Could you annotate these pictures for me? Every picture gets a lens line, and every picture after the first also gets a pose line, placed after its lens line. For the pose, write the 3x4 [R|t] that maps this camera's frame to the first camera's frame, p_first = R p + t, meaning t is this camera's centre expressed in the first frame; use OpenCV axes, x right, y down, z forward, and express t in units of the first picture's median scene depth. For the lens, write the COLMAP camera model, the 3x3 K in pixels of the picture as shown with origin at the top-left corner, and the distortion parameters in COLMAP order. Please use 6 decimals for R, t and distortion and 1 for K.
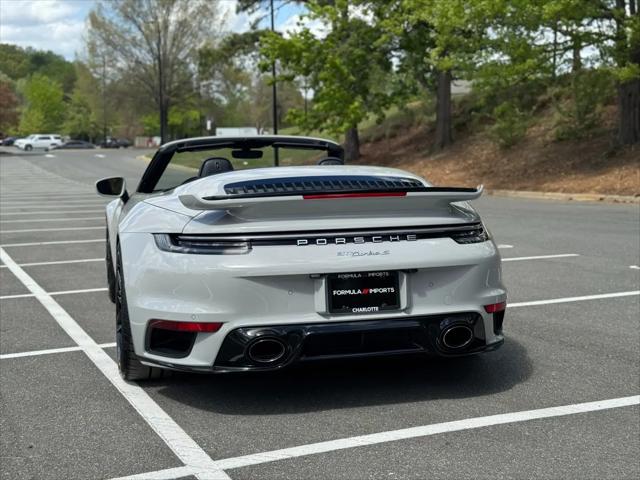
lens RADIAL K [[880.6, 0, 317.7], [0, 880.6, 244.9], [0, 0, 1]] dist [0.101737, 0.000000]
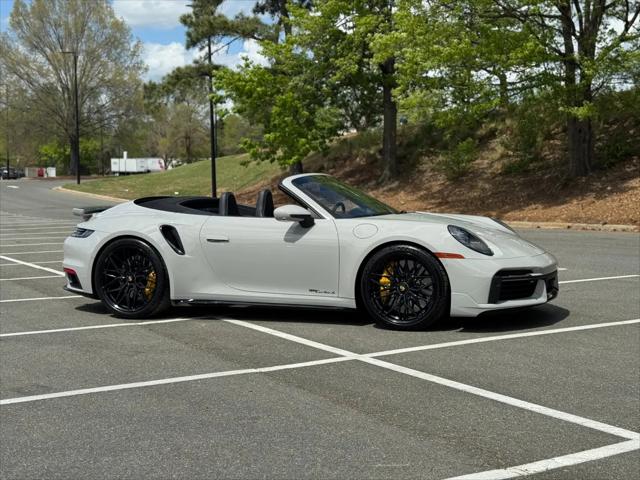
lens RADIAL K [[880.6, 0, 311.2], [0, 880.6, 226.3], [0, 0, 1]] dist [0.101737, 0.000000]
pose [[0.993302, -0.006028, 0.115387, -0.122583], [0.012422, 0.998421, -0.054775, 0.002882], [-0.114875, 0.055841, 0.991809, -0.031868]]
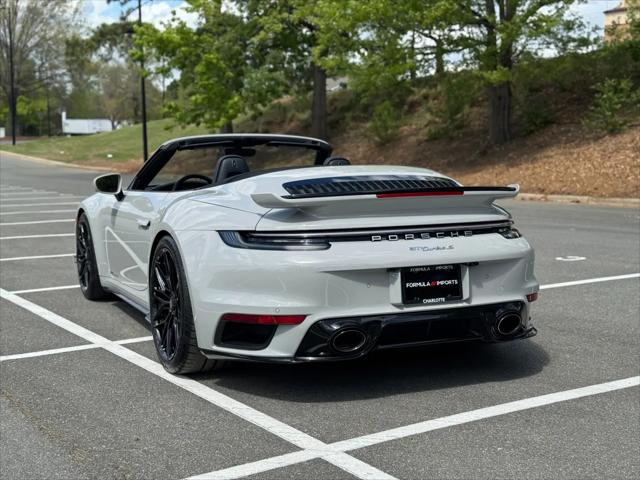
lens RADIAL K [[880.6, 0, 315.1], [0, 880.6, 238.7], [0, 0, 1]] dist [0.101737, 0.000000]
pose [[0.986460, -0.006240, 0.163885, -0.052086], [0.006428, 0.999979, -0.000618, -0.000465], [-0.163878, 0.001663, 0.986479, -0.007821]]
